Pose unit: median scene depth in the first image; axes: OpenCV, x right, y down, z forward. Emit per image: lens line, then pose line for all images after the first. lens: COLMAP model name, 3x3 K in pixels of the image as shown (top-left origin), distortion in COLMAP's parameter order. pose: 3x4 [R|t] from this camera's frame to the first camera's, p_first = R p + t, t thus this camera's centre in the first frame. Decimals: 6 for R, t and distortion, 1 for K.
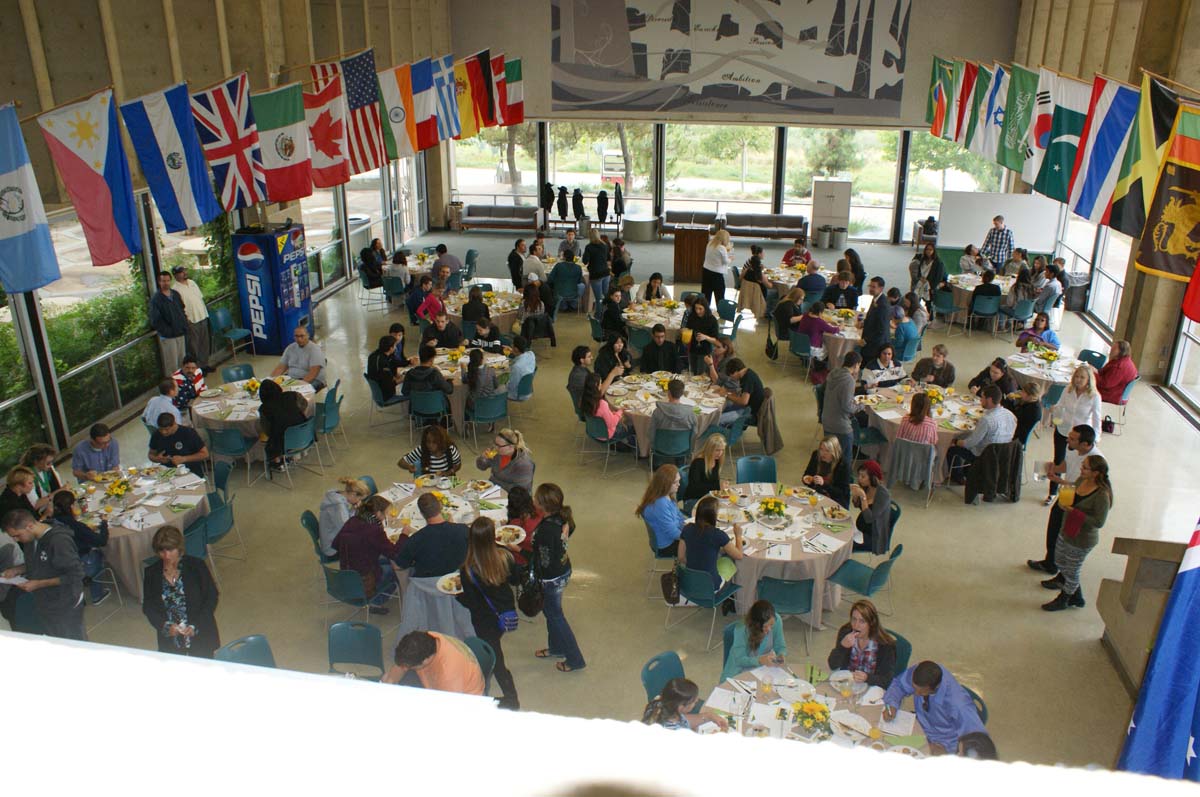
lens RADIAL K [[946.4, 0, 600.0], [0, 946.4, 398.5], [0, 0, 1]] dist [-0.156530, 0.121610]
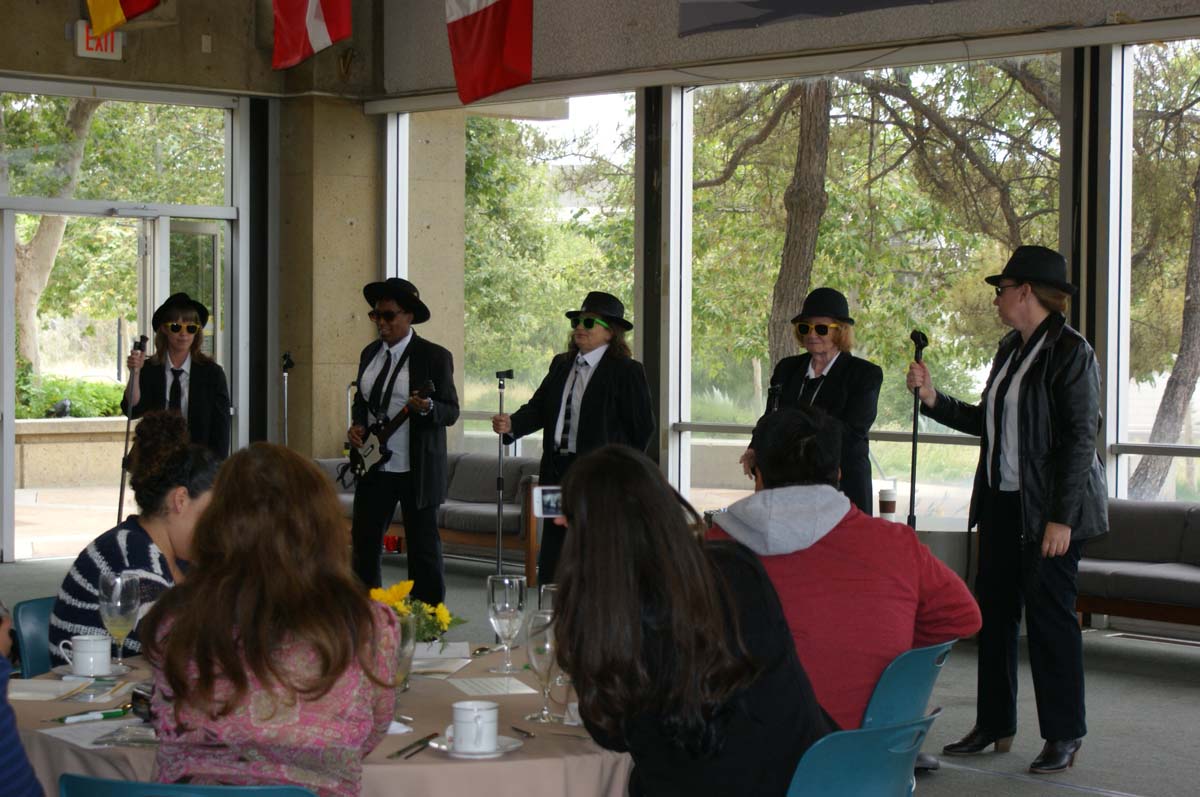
lens RADIAL K [[2481.5, 0, 600.0], [0, 2481.5, 398.5], [0, 0, 1]] dist [0.022862, -0.151871]
pose [[0.792957, 0.024797, -0.608773, 0.382759], [-0.229653, 0.937640, -0.260941, -0.089050], [0.564339, 0.346722, 0.749203, 0.746171]]
